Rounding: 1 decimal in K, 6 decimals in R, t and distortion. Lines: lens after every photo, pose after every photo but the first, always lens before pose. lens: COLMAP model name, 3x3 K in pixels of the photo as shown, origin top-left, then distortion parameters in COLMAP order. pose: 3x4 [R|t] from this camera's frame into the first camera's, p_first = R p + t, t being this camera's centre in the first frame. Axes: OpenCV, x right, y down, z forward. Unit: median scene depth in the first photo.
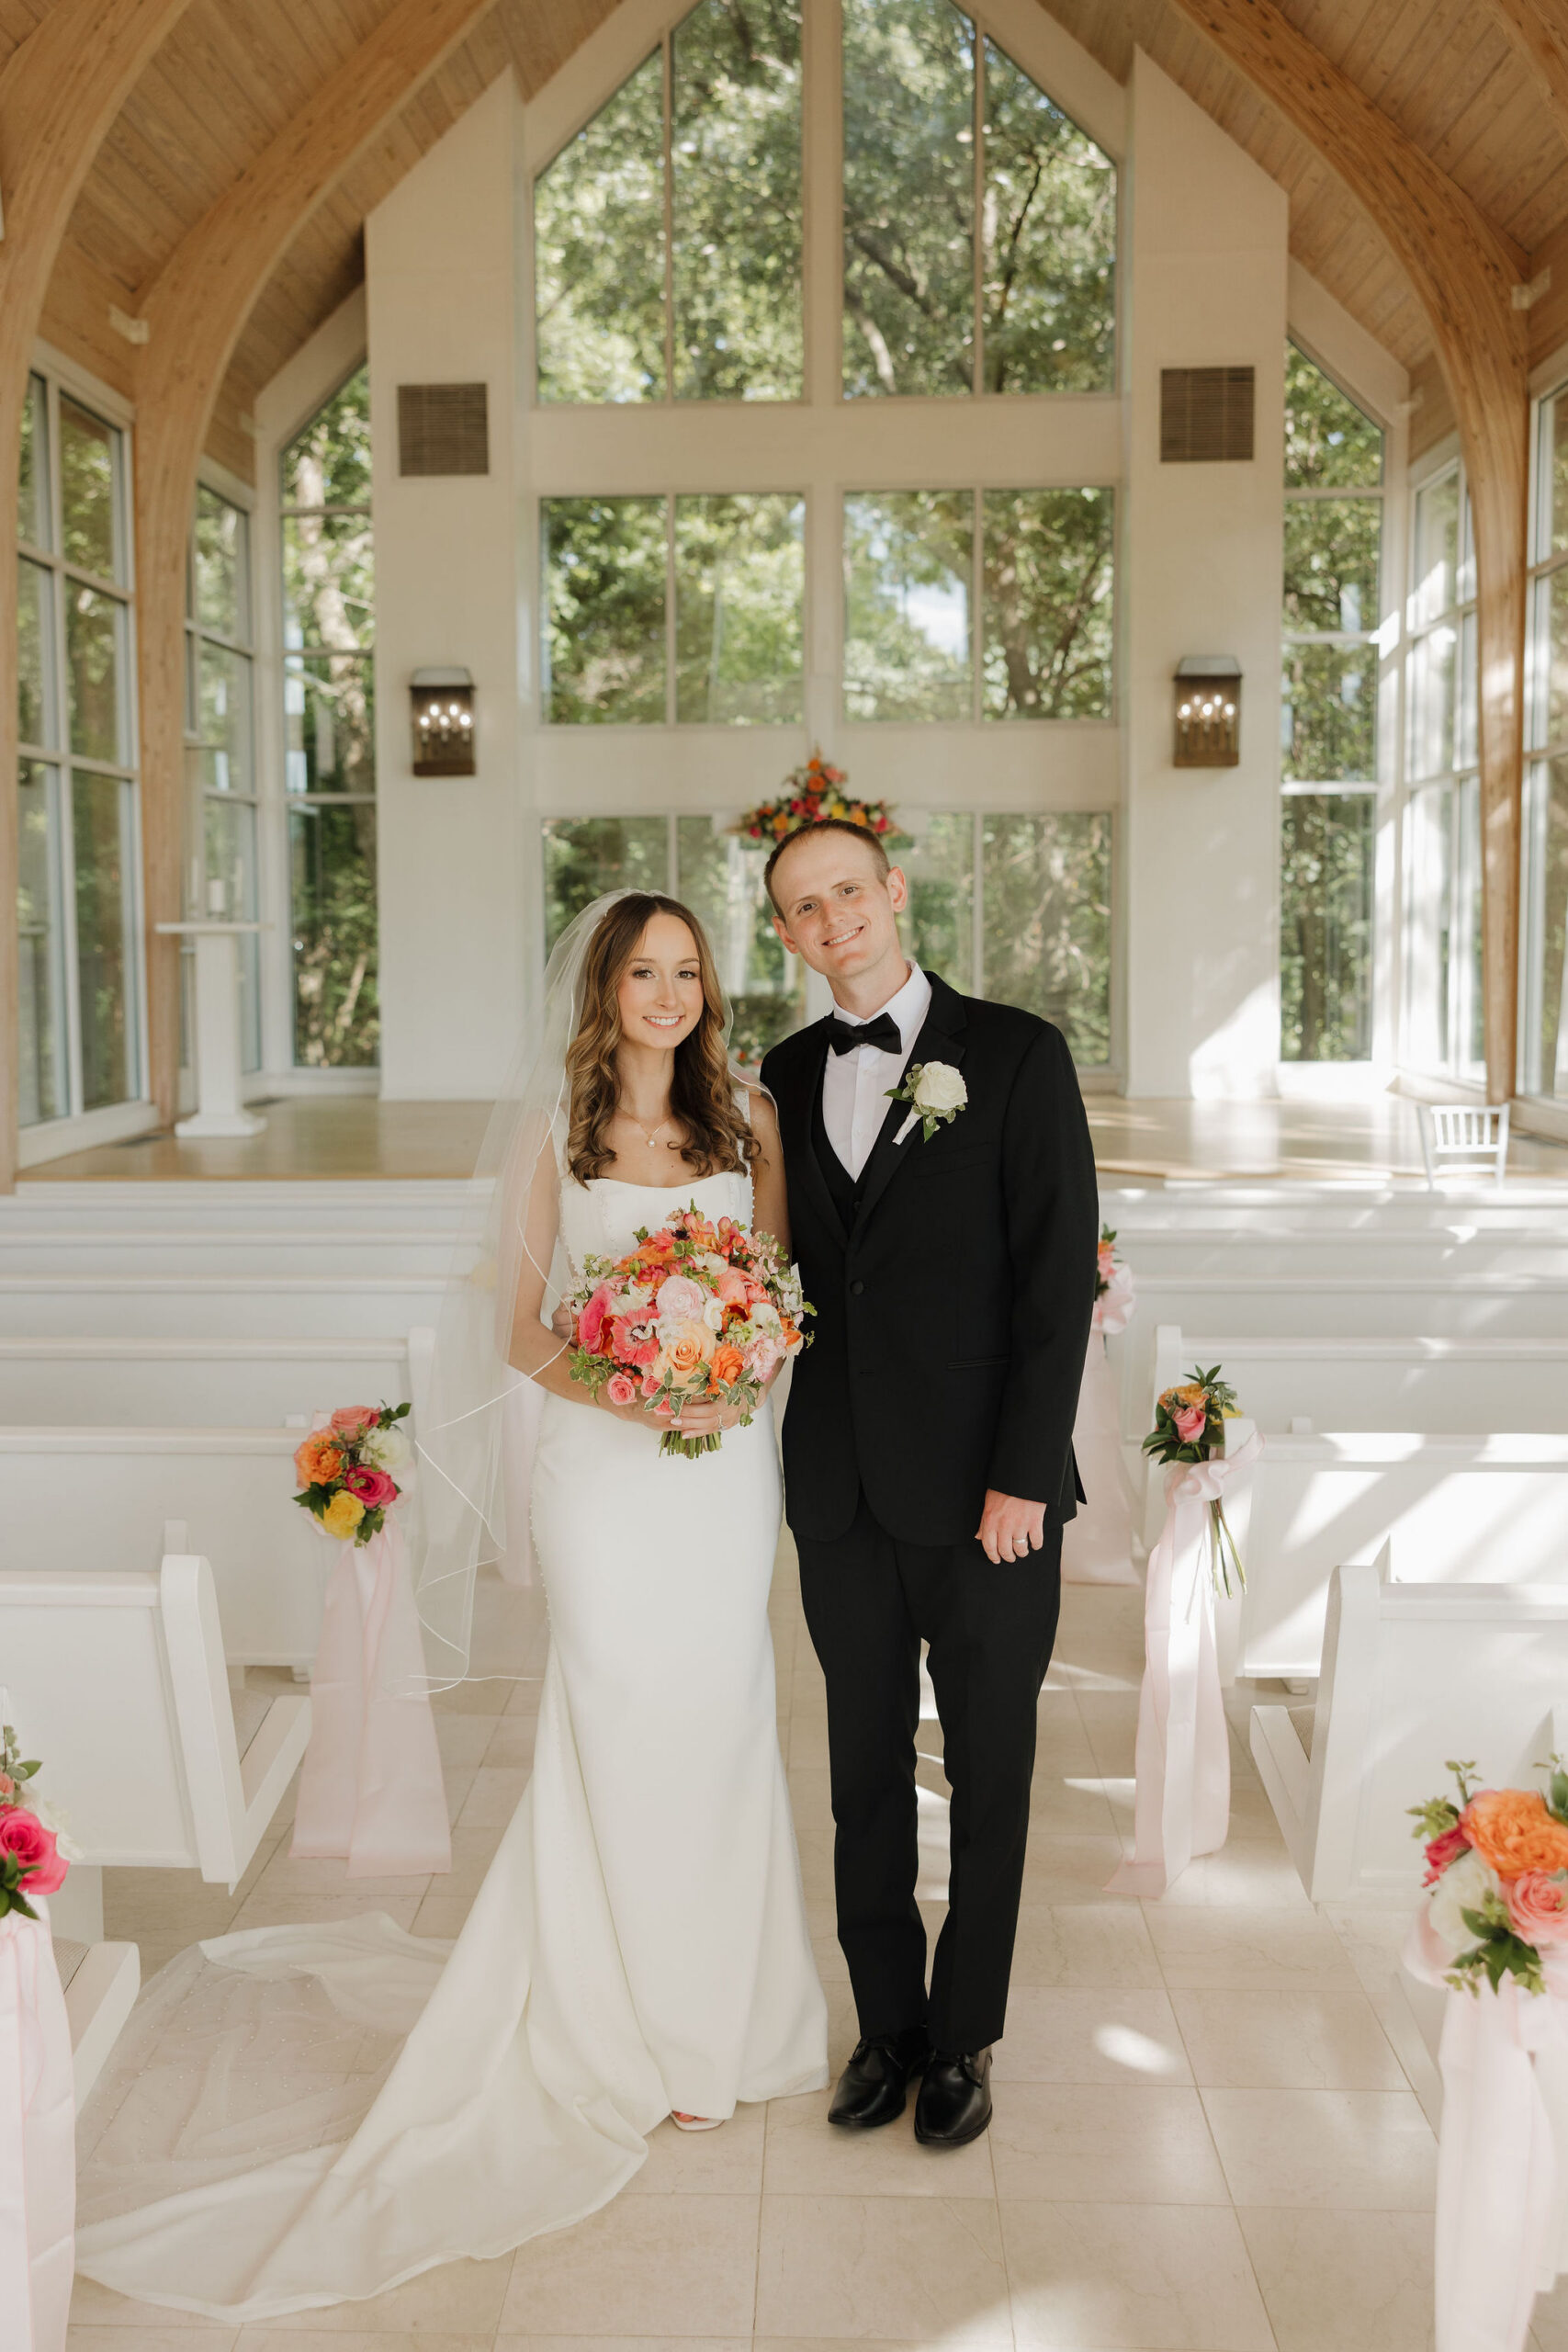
lens RADIAL K [[2555.9, 0, 784.0], [0, 2555.9, 1176.0], [0, 0, 1]] dist [0.124406, 0.014582]
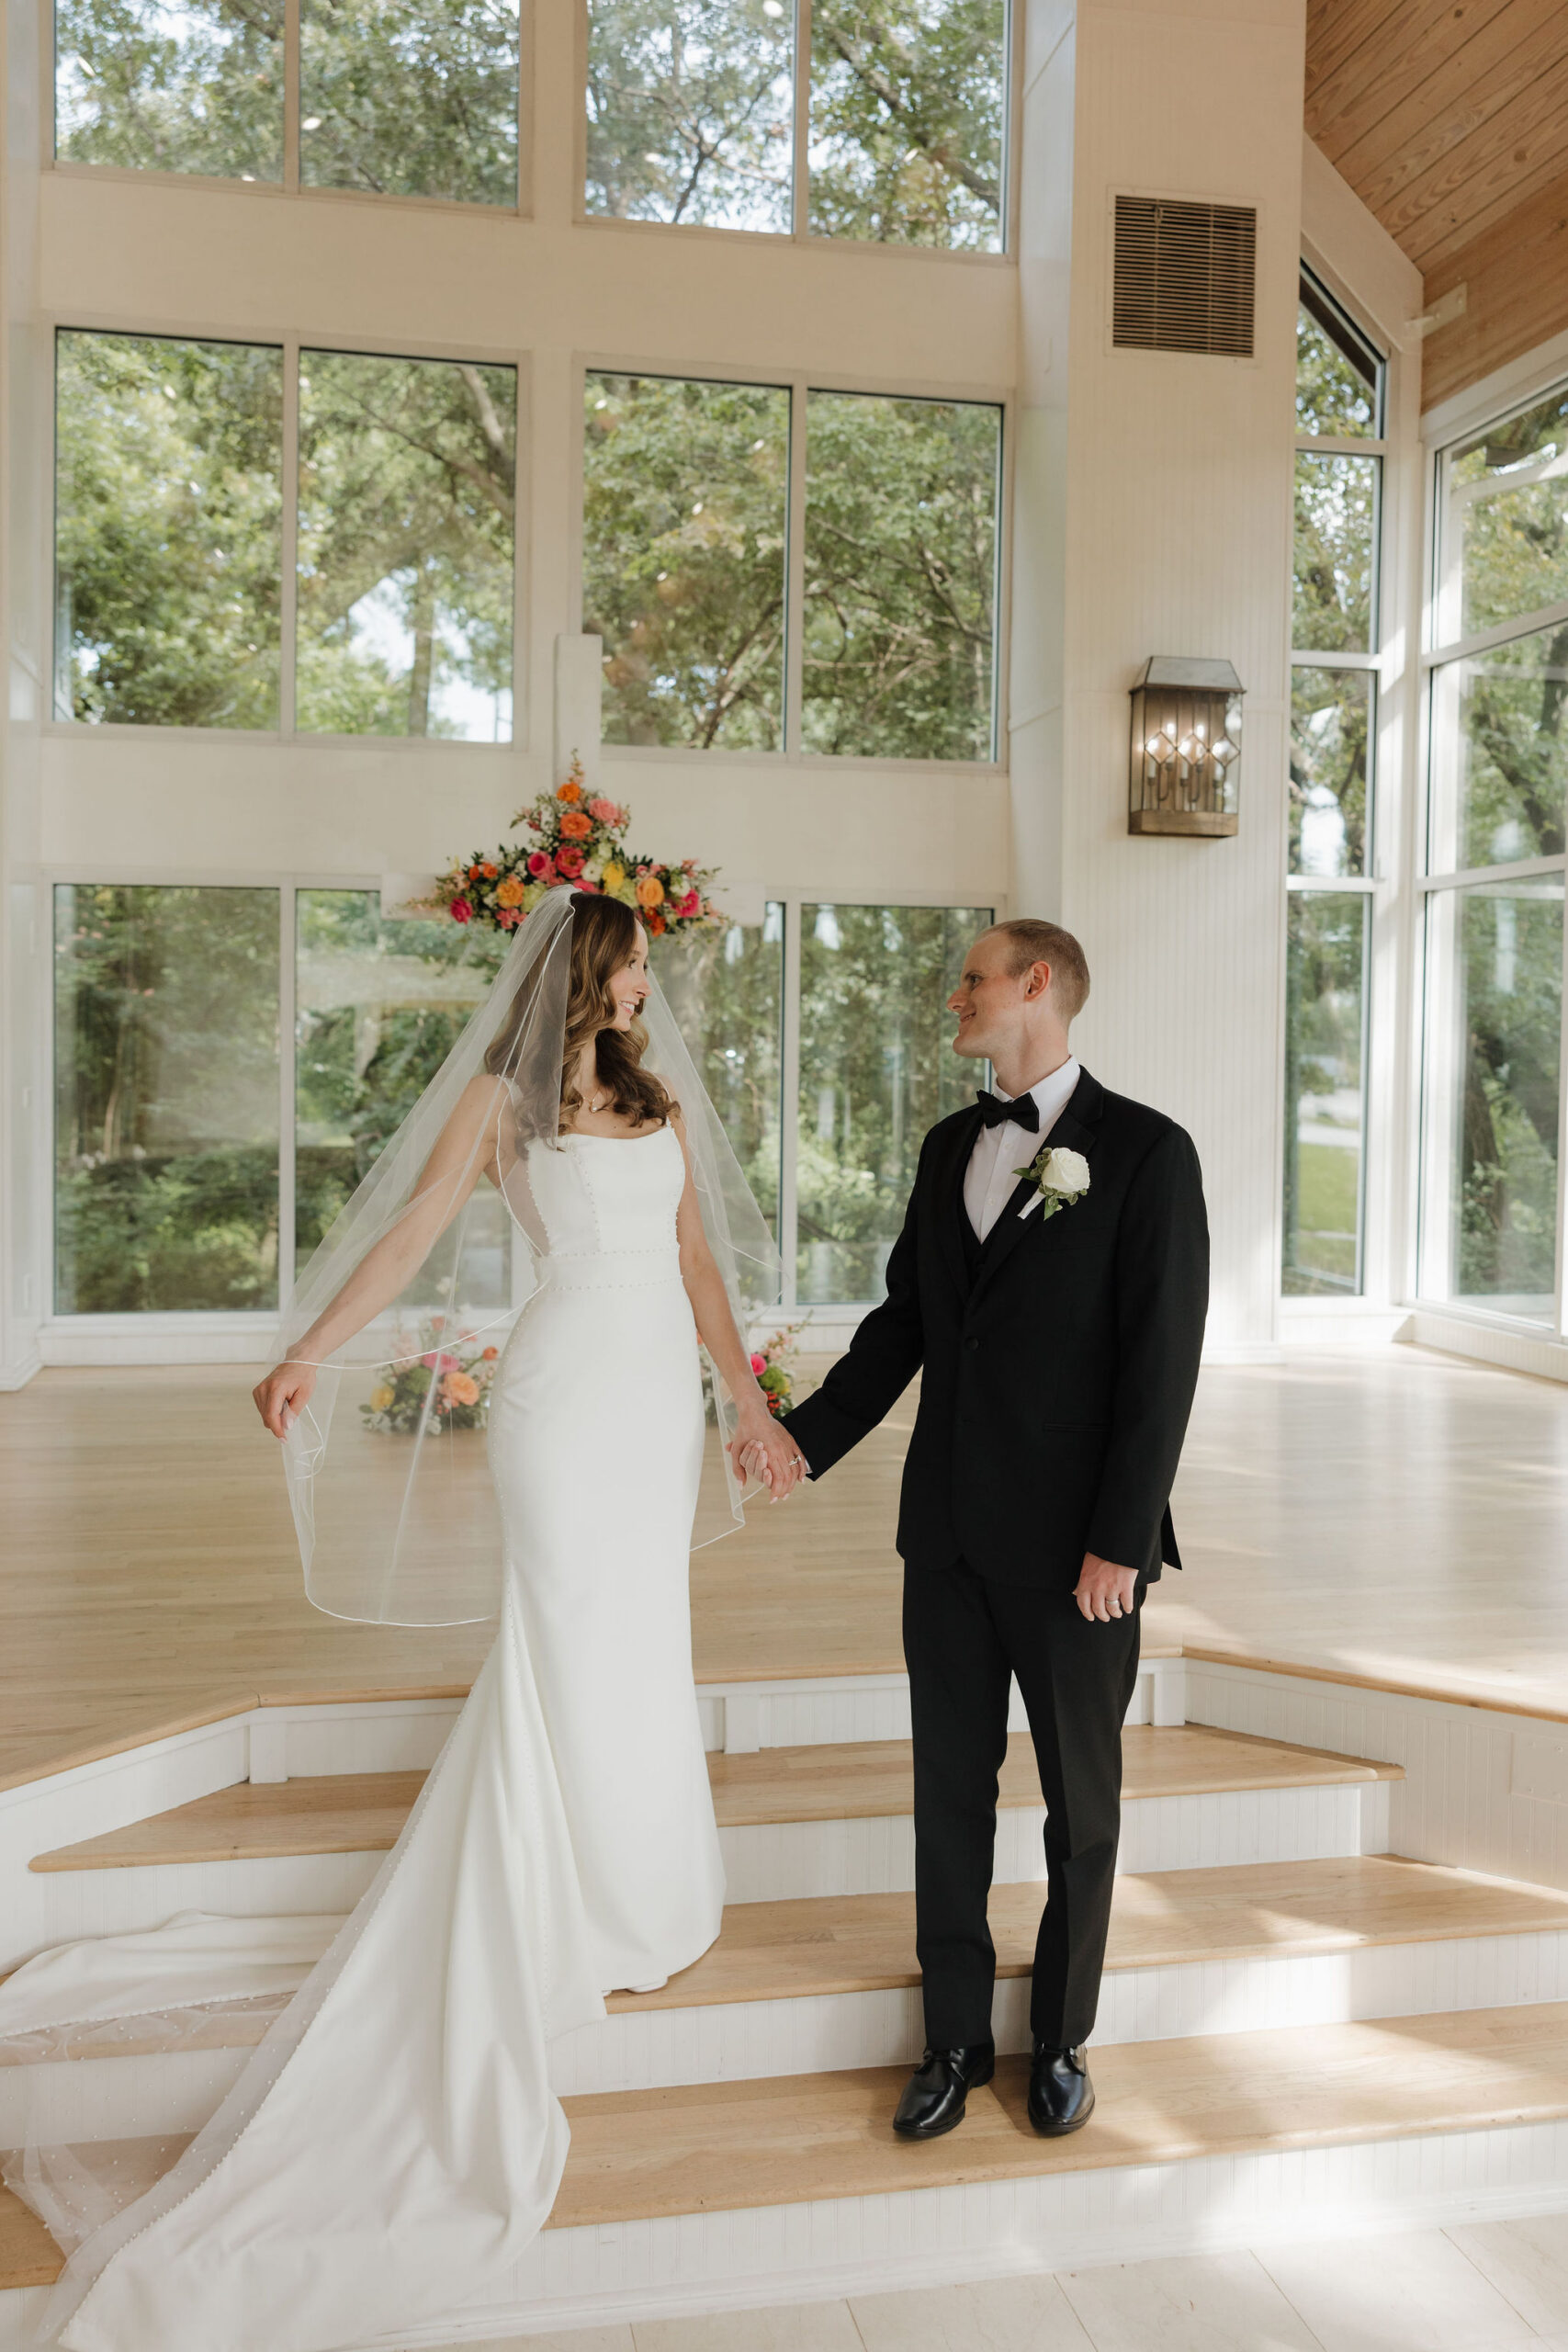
lens RADIAL K [[2152.8, 0, 784.0], [0, 2152.8, 1176.0], [0, 0, 1]] dist [-0.002390, -0.005796]
pose [[0.973549, 0.003267, 0.228453, -0.047997], [0.006423, 0.999111, -0.041660, -0.055613], [-0.228386, 0.042026, 0.972663, 0.520938]]
